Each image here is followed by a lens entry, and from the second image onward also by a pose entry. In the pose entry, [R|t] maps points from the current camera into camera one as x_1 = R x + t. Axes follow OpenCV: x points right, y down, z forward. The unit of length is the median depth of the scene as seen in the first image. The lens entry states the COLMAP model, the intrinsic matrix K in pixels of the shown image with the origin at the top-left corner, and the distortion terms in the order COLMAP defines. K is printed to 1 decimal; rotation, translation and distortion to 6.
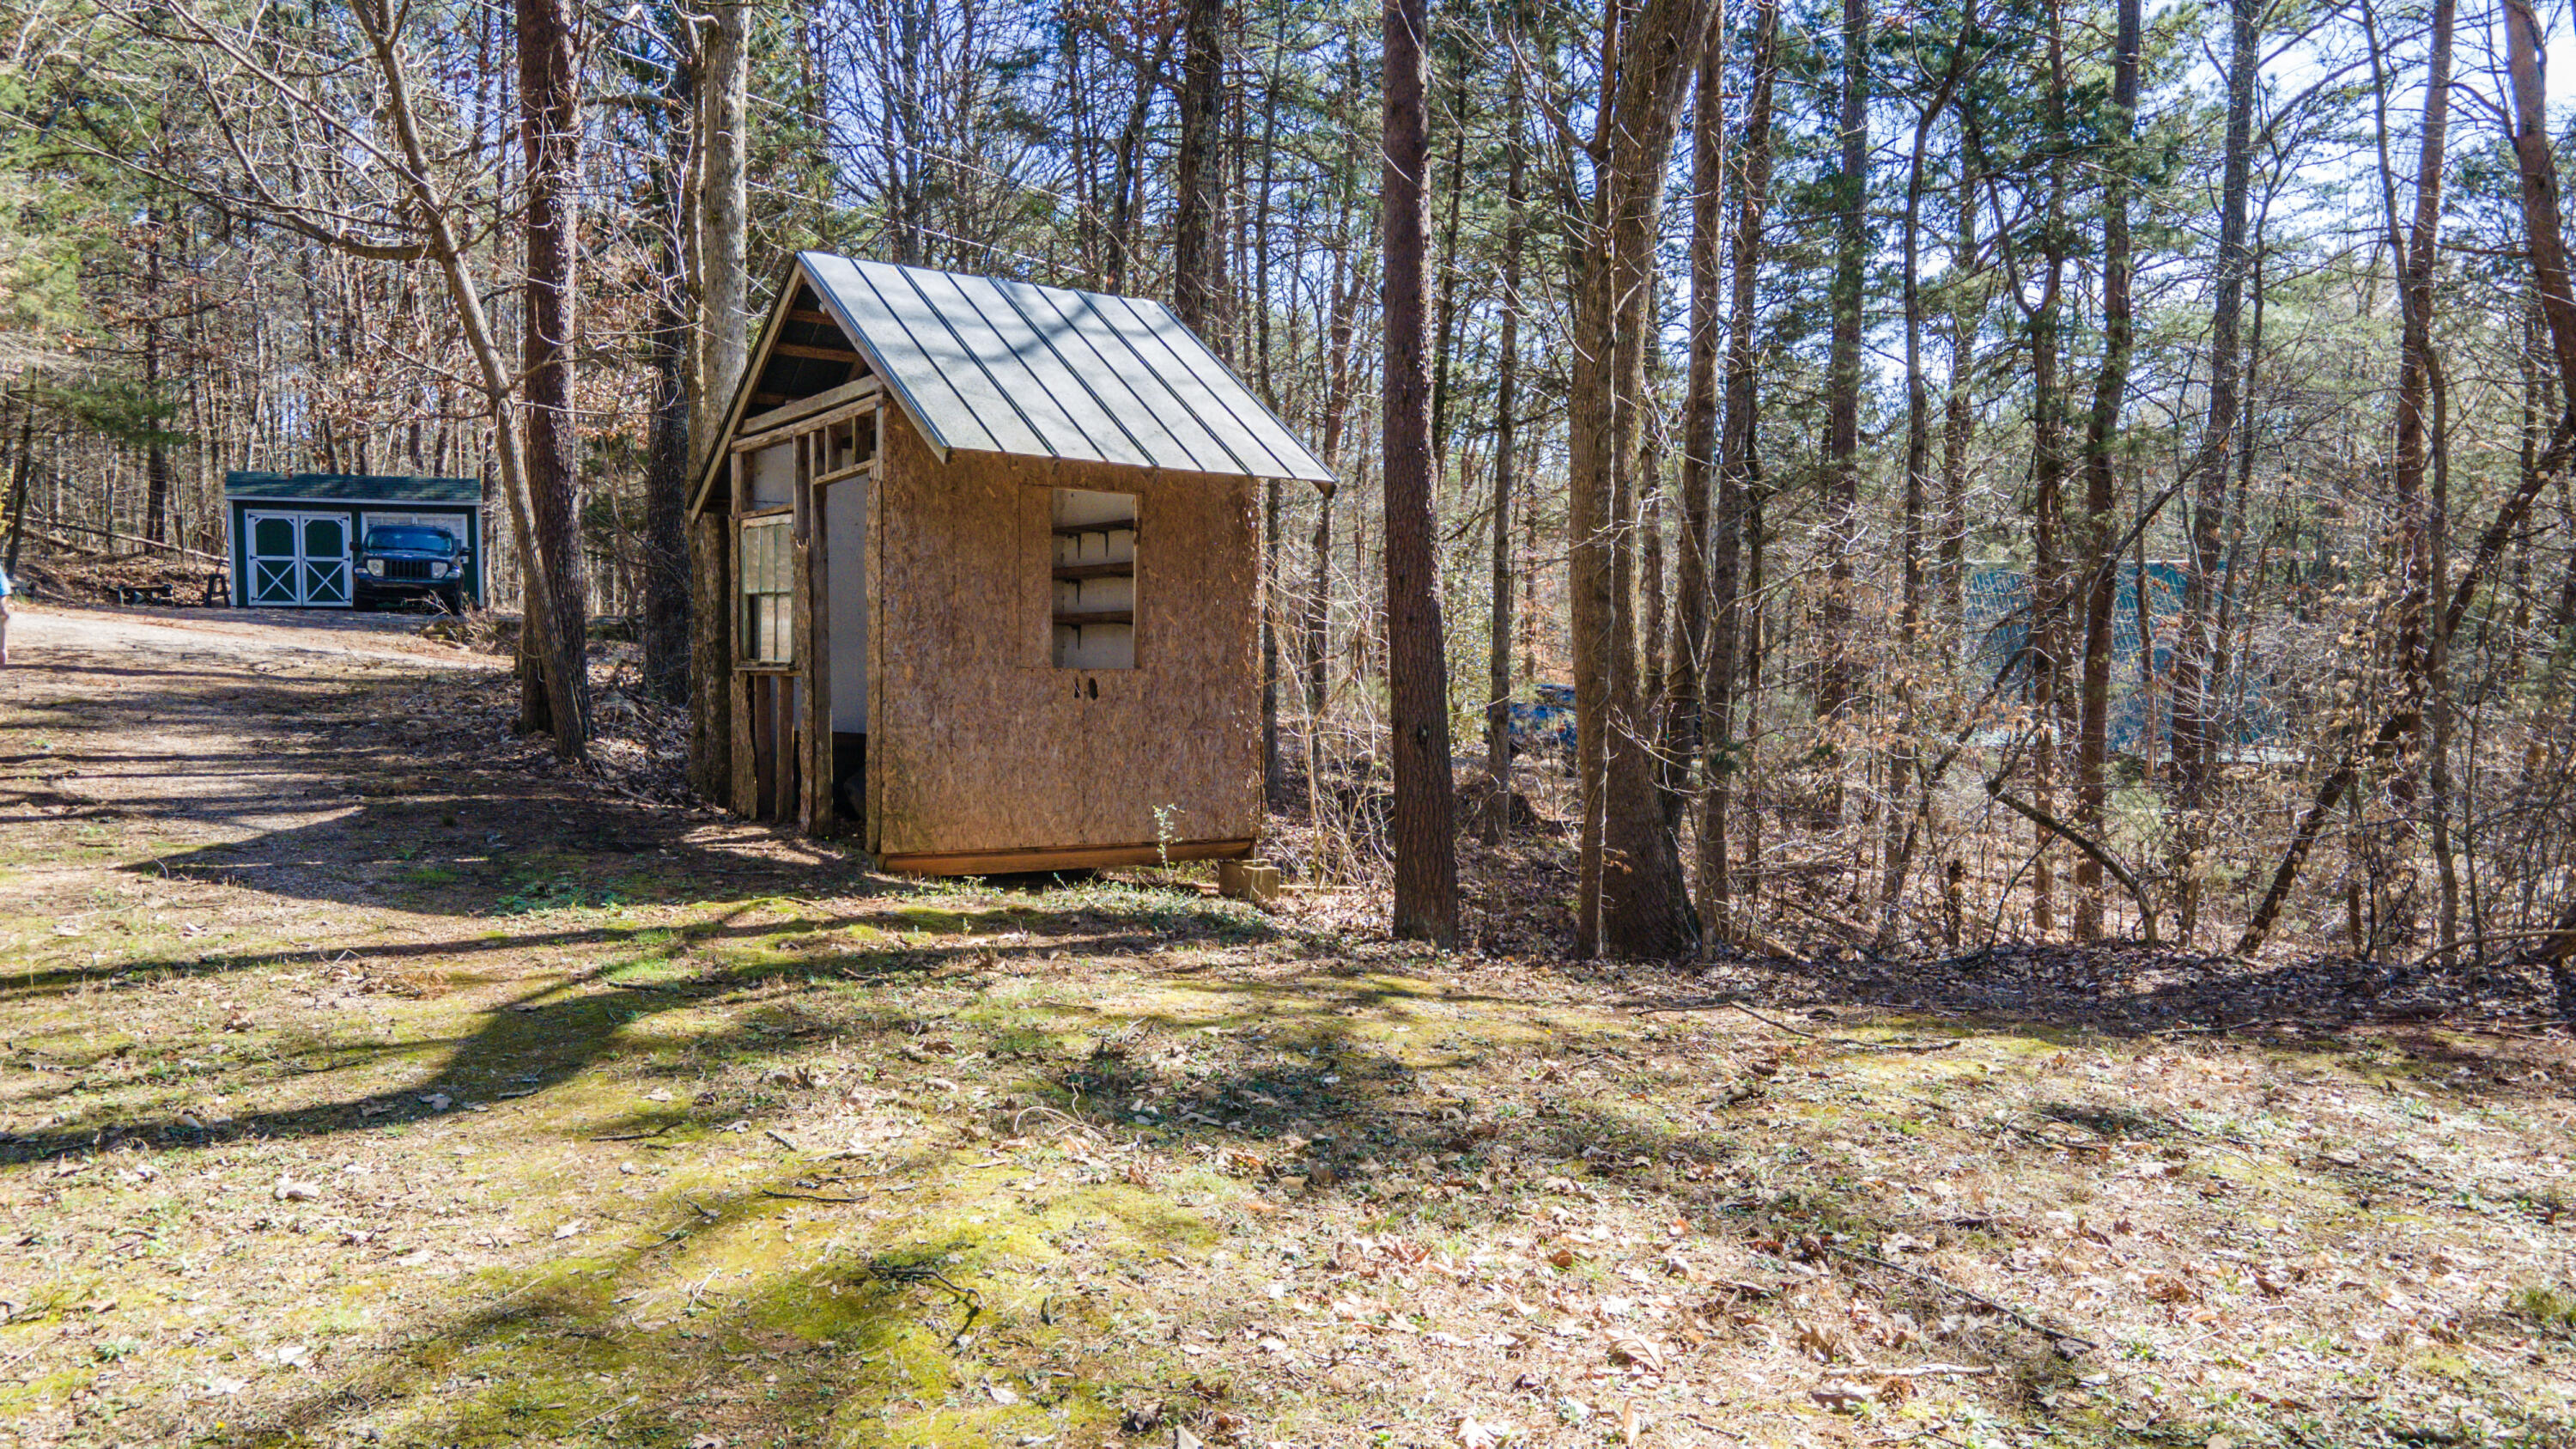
lens RADIAL K [[1873.7, 0, 1283.9], [0, 1873.7, 715.1], [0, 0, 1]] dist [0.039675, 0.001754]
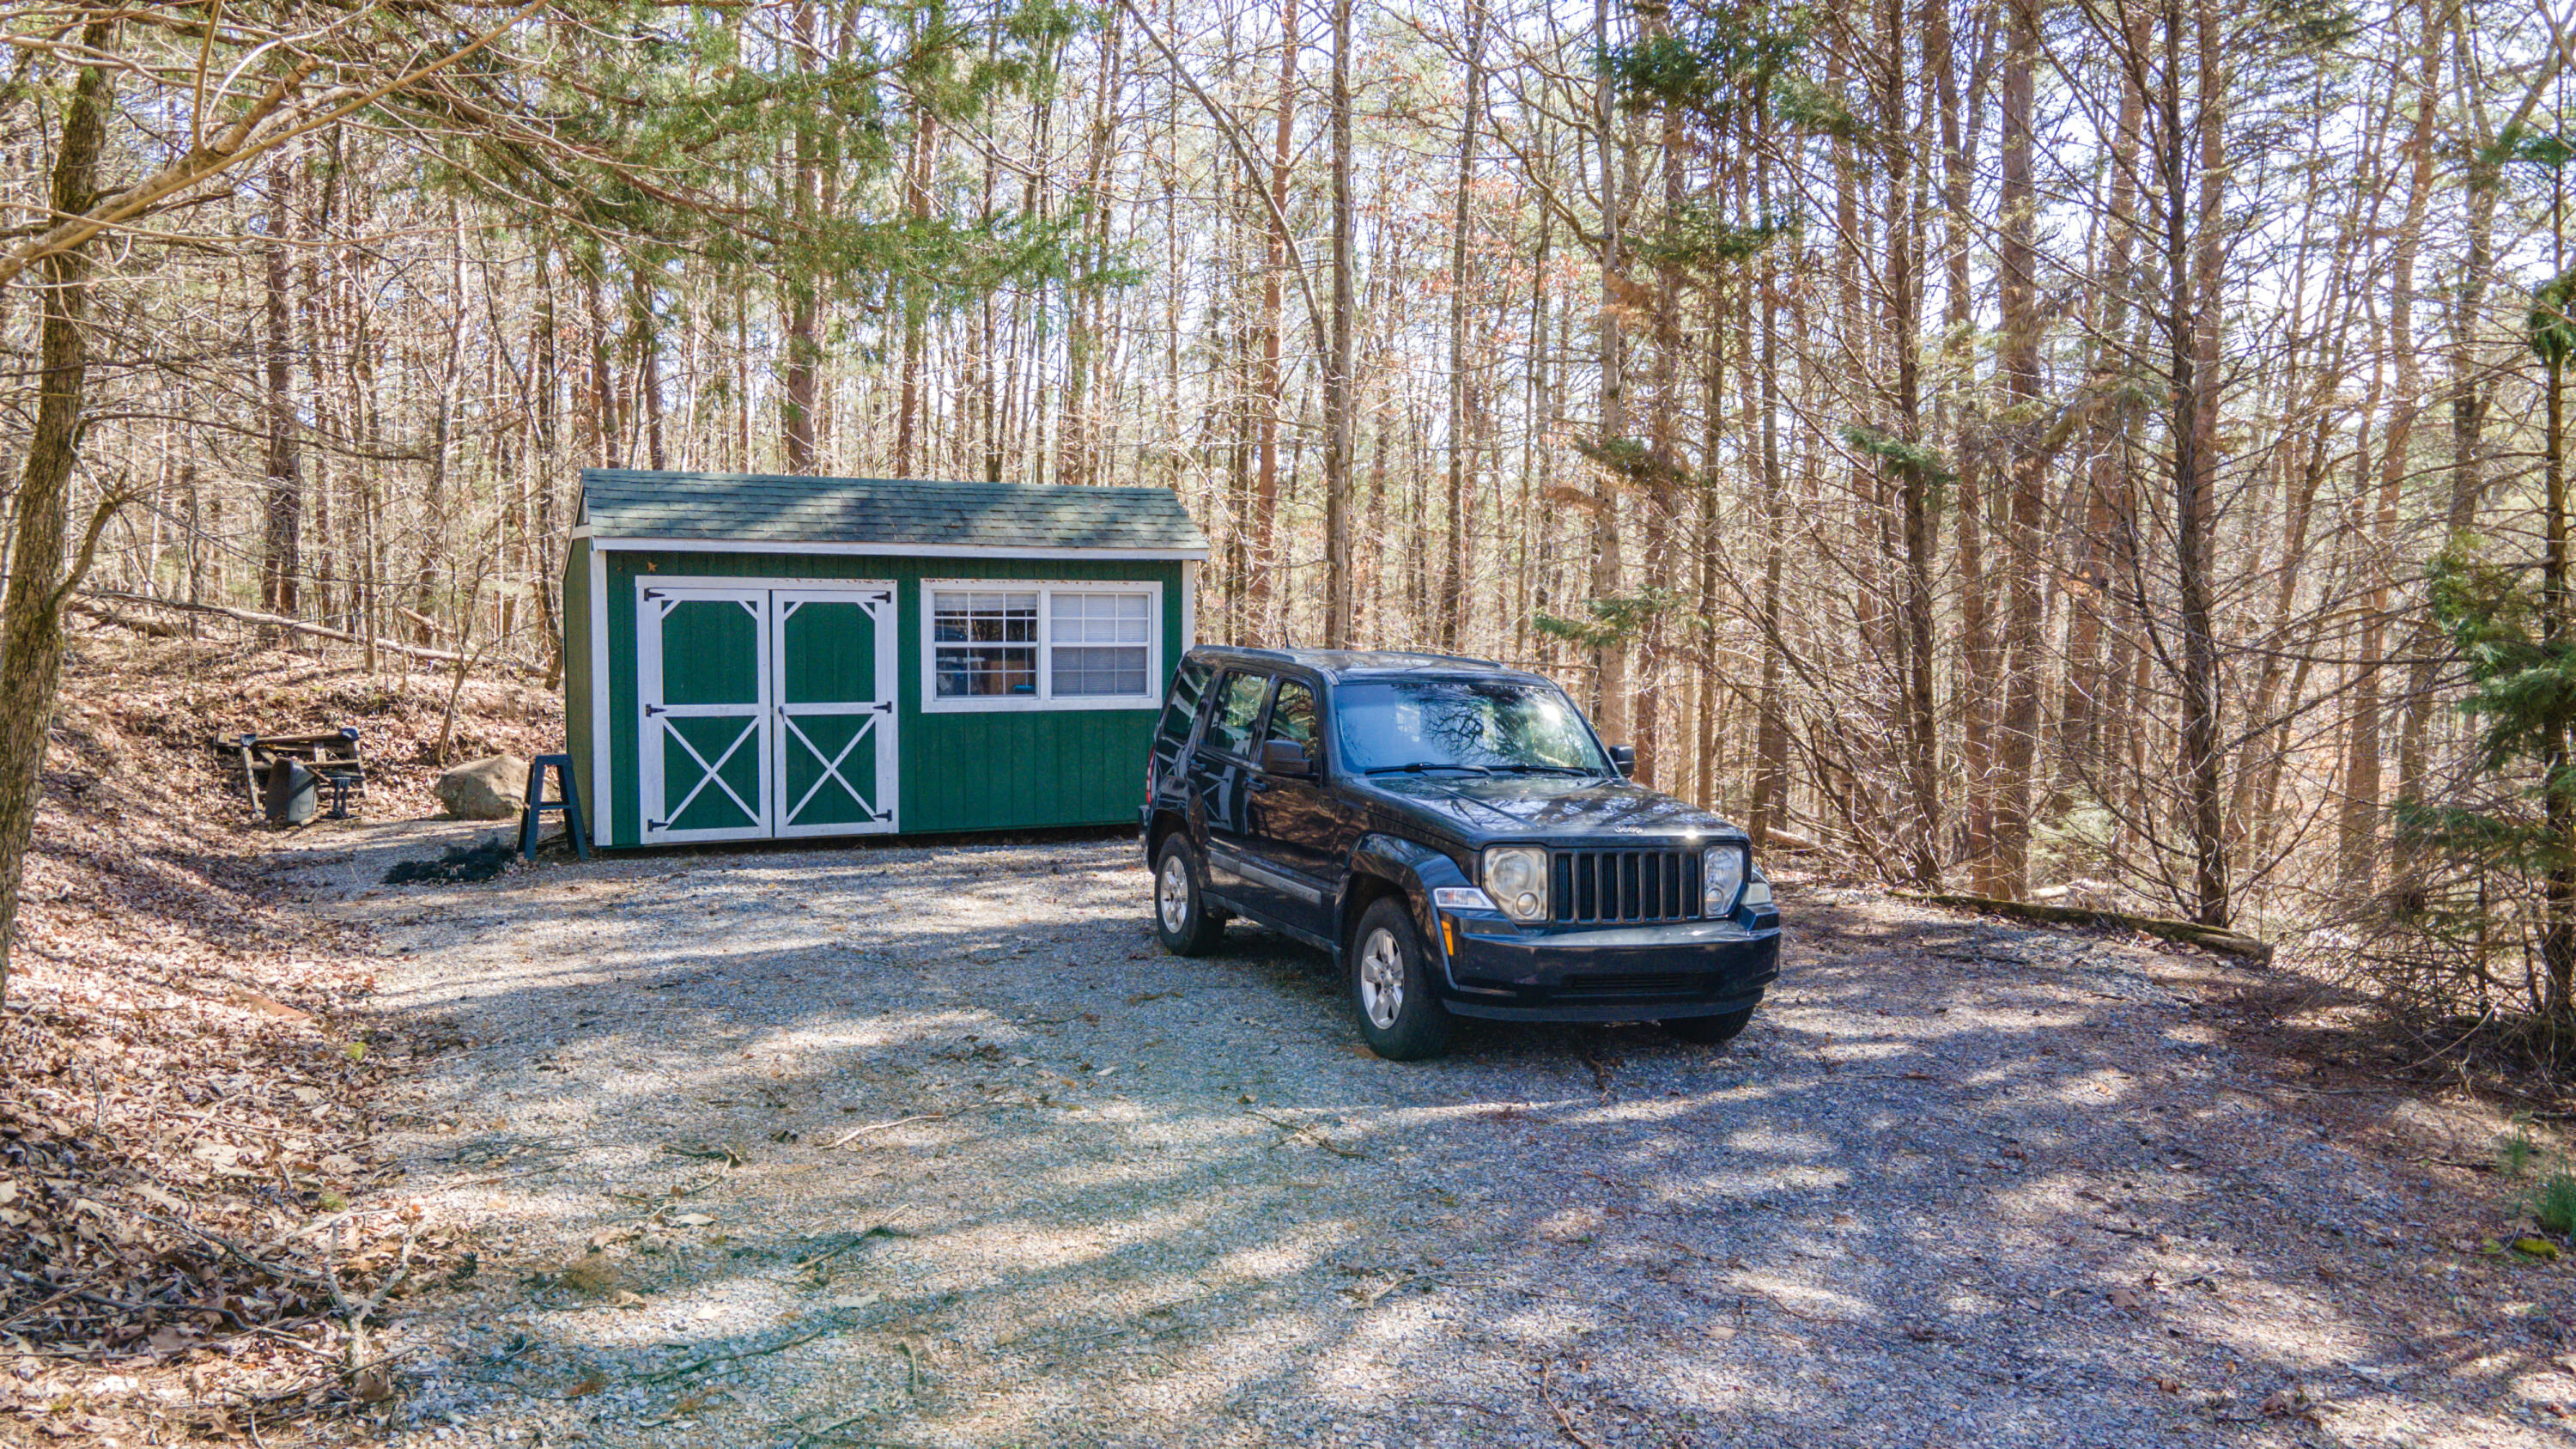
lens RADIAL K [[1873.7, 0, 1283.9], [0, 1873.7, 715.1], [0, 0, 1]] dist [0.039675, 0.001754]
pose [[0.999737, 0.001301, 0.022875, -0.427463], [-0.001456, 0.999976, 0.006765, -0.083739], [-0.022866, -0.006796, 0.999715, 0.633918]]
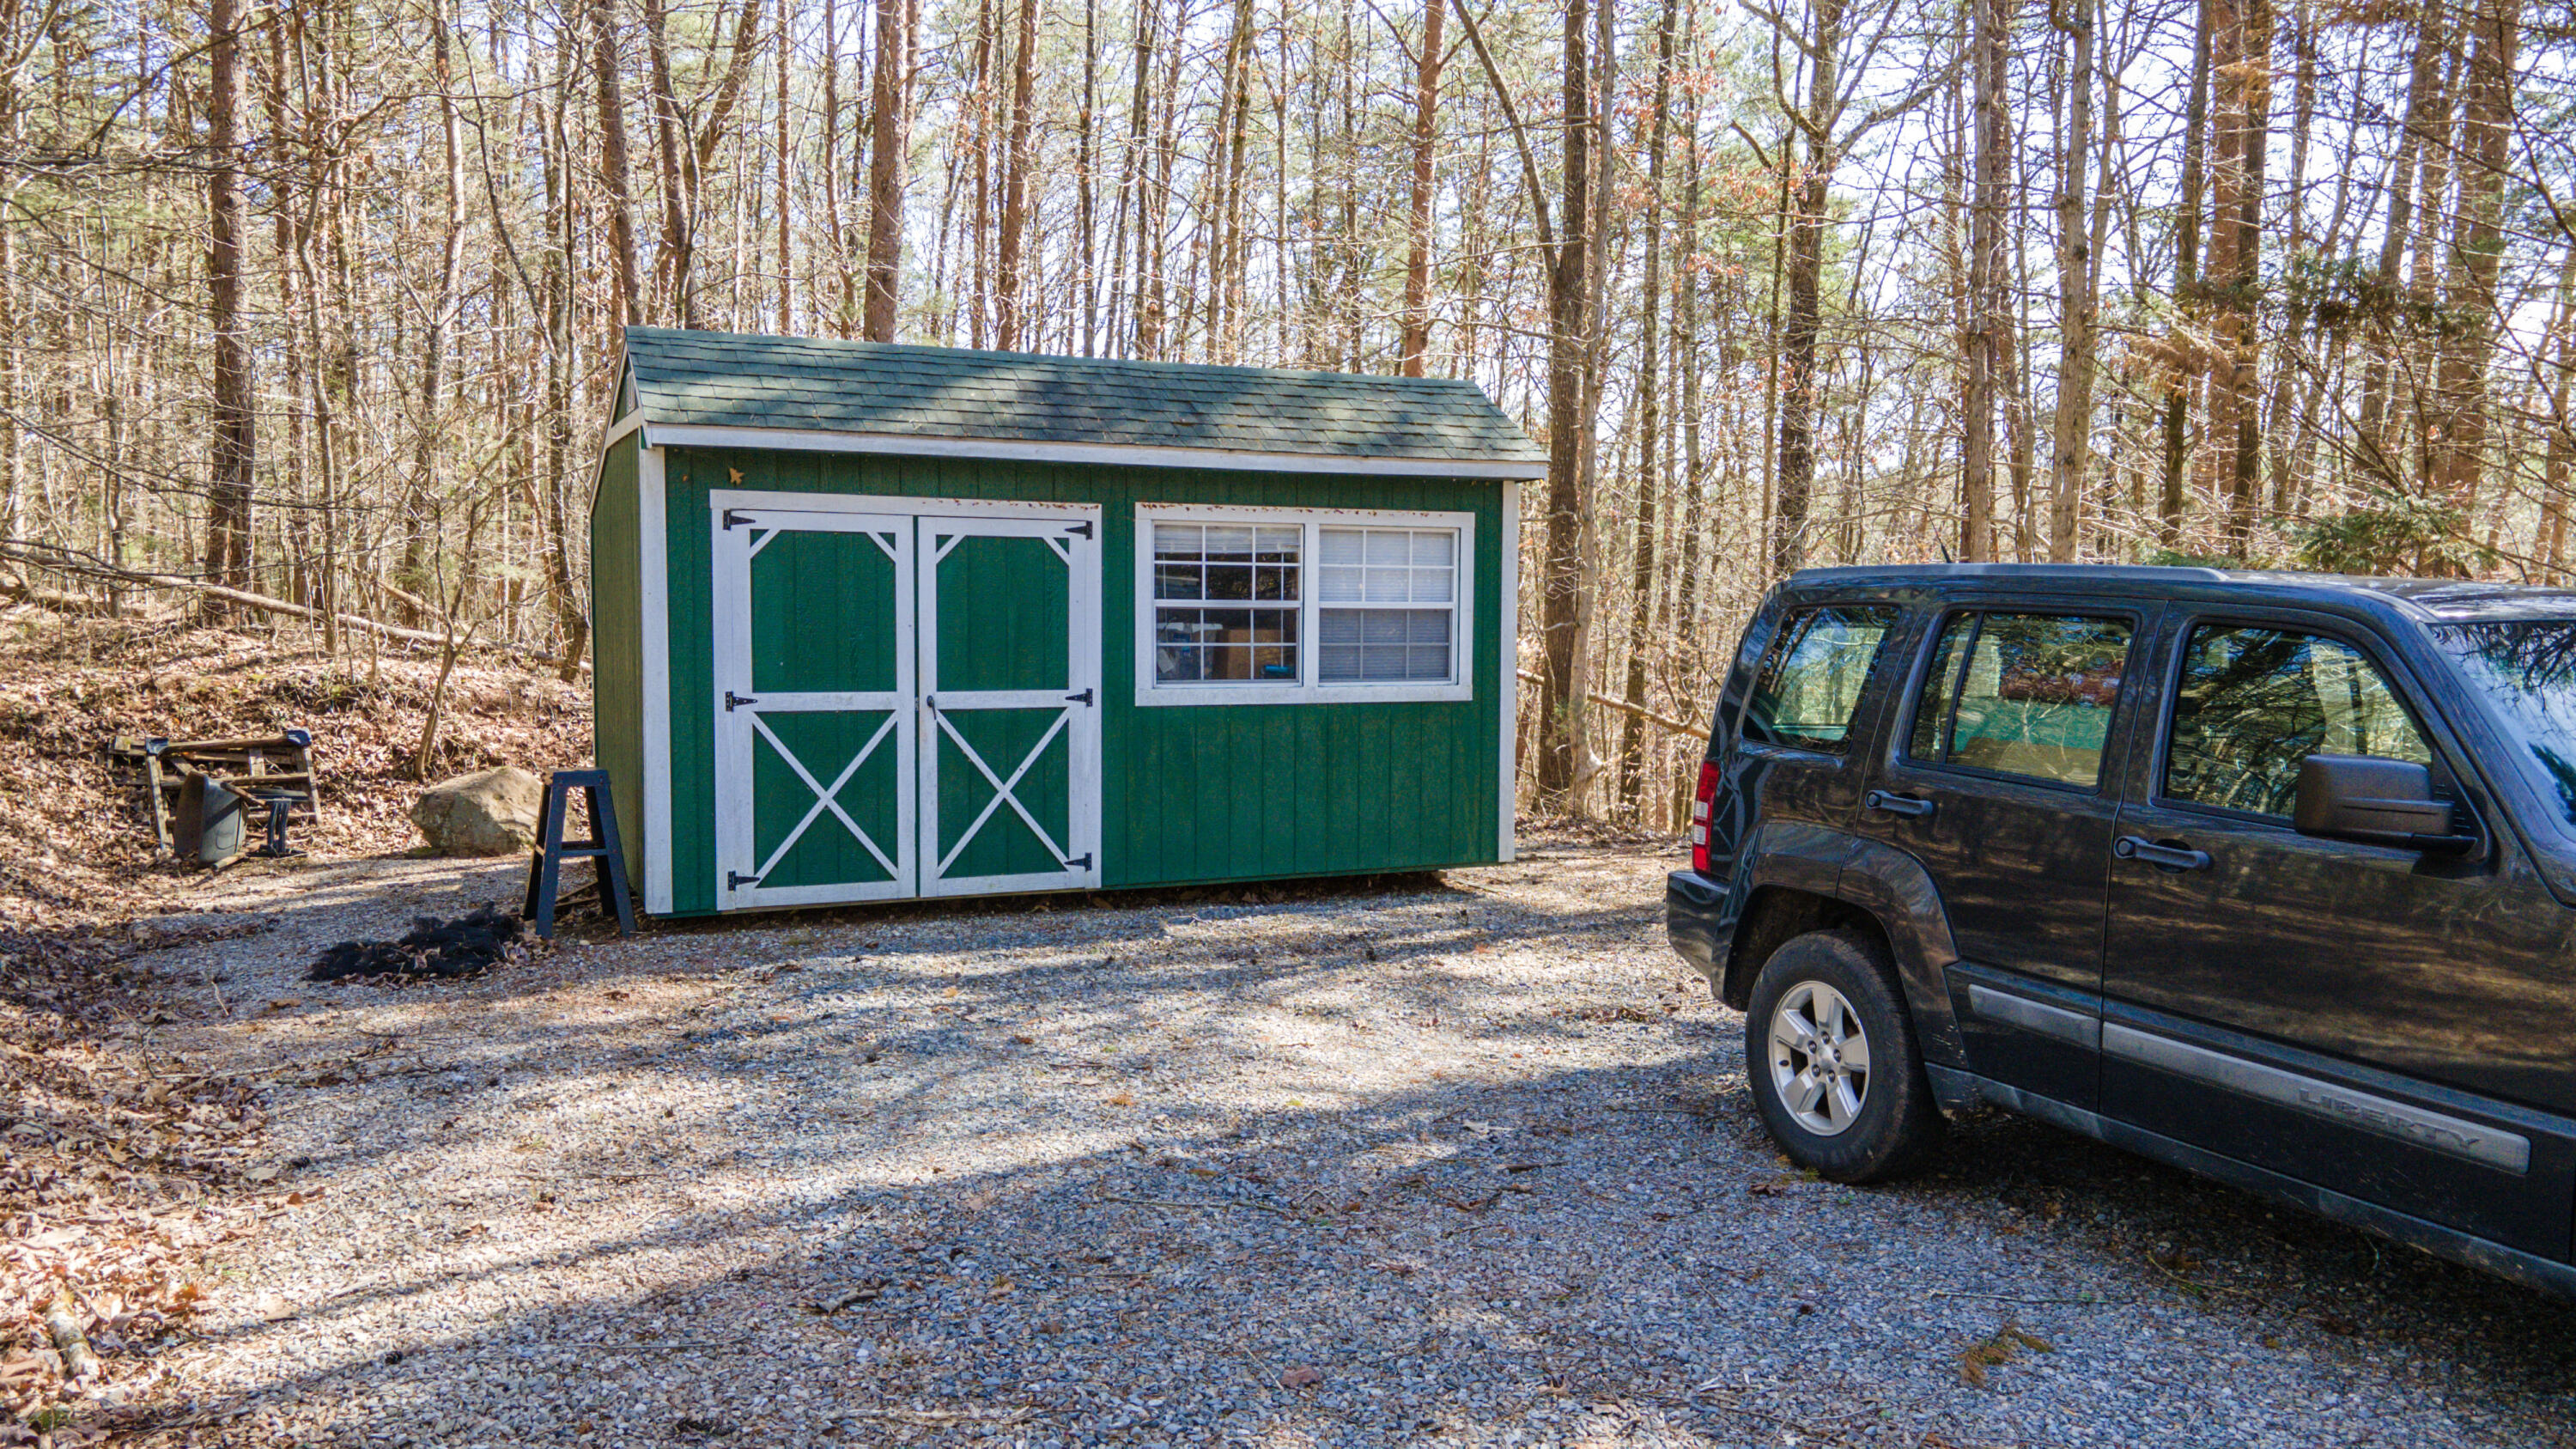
lens RADIAL K [[1873.7, 0, 1283.9], [0, 1873.7, 715.1], [0, 0, 1]] dist [0.039675, 0.001754]
pose [[0.999797, 0.002003, 0.020056, -0.476479], [-0.002087, 0.999989, 0.004177, -0.081463], [-0.020047, -0.004218, 0.999790, 0.762504]]
